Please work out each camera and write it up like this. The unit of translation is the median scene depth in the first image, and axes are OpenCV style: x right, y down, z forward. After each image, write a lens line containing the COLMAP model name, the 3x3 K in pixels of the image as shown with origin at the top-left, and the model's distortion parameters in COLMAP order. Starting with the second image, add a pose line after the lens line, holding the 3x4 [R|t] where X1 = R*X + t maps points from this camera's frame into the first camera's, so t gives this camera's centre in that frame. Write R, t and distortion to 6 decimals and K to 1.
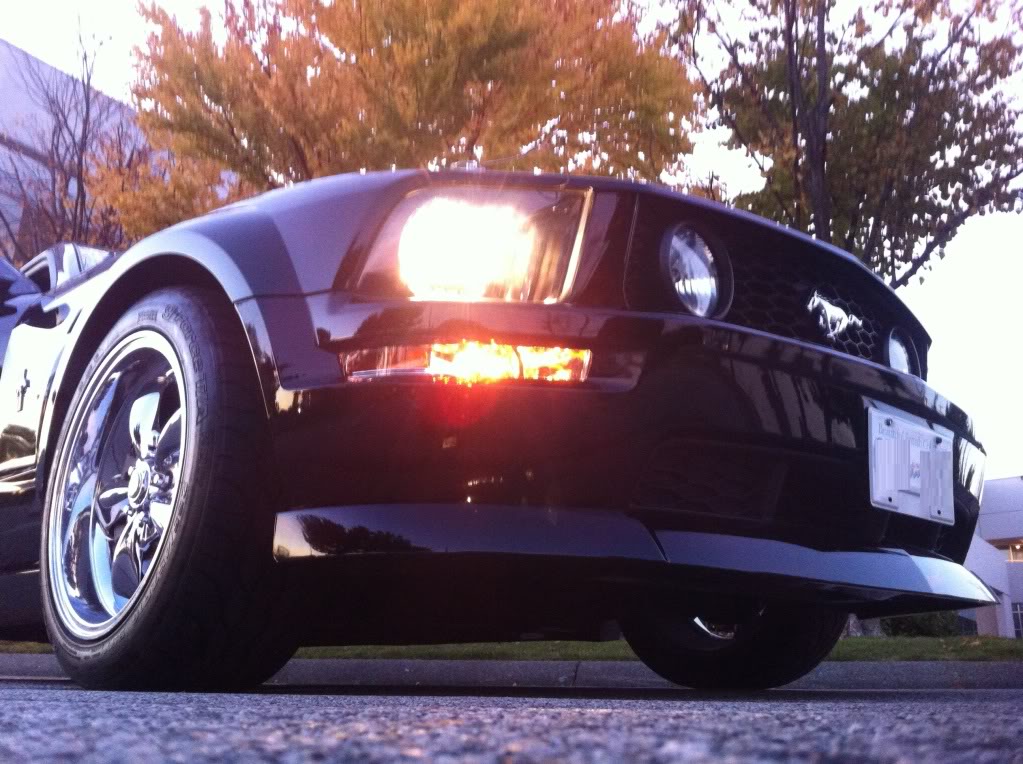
lens RADIAL K [[1022.8, 0, 511.5], [0, 1022.8, 382.0], [0, 0, 1]] dist [0.186300, -0.503751]
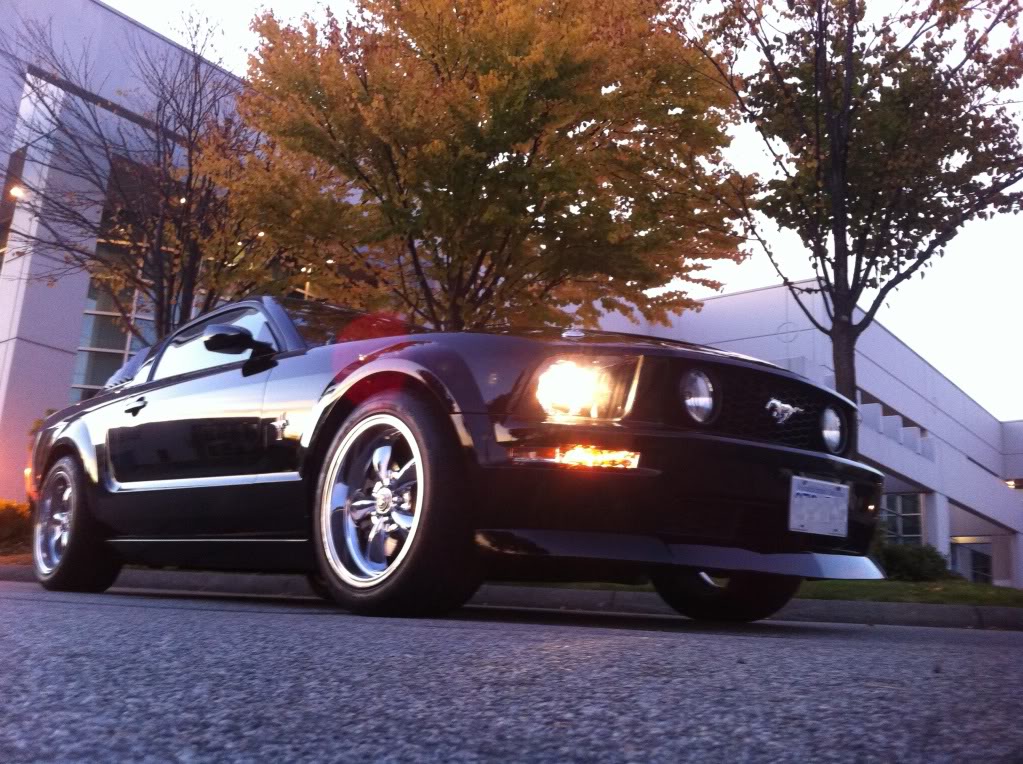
lens RADIAL K [[1031.2, 0, 511.5], [0, 1031.2, 382.0], [0, 0, 1]] dist [0.051396, -0.244109]
pose [[0.998848, 0.035904, -0.031823, -0.018071], [-0.033359, 0.996460, 0.077170, -0.052600], [0.034482, -0.076020, 0.996510, -0.159230]]
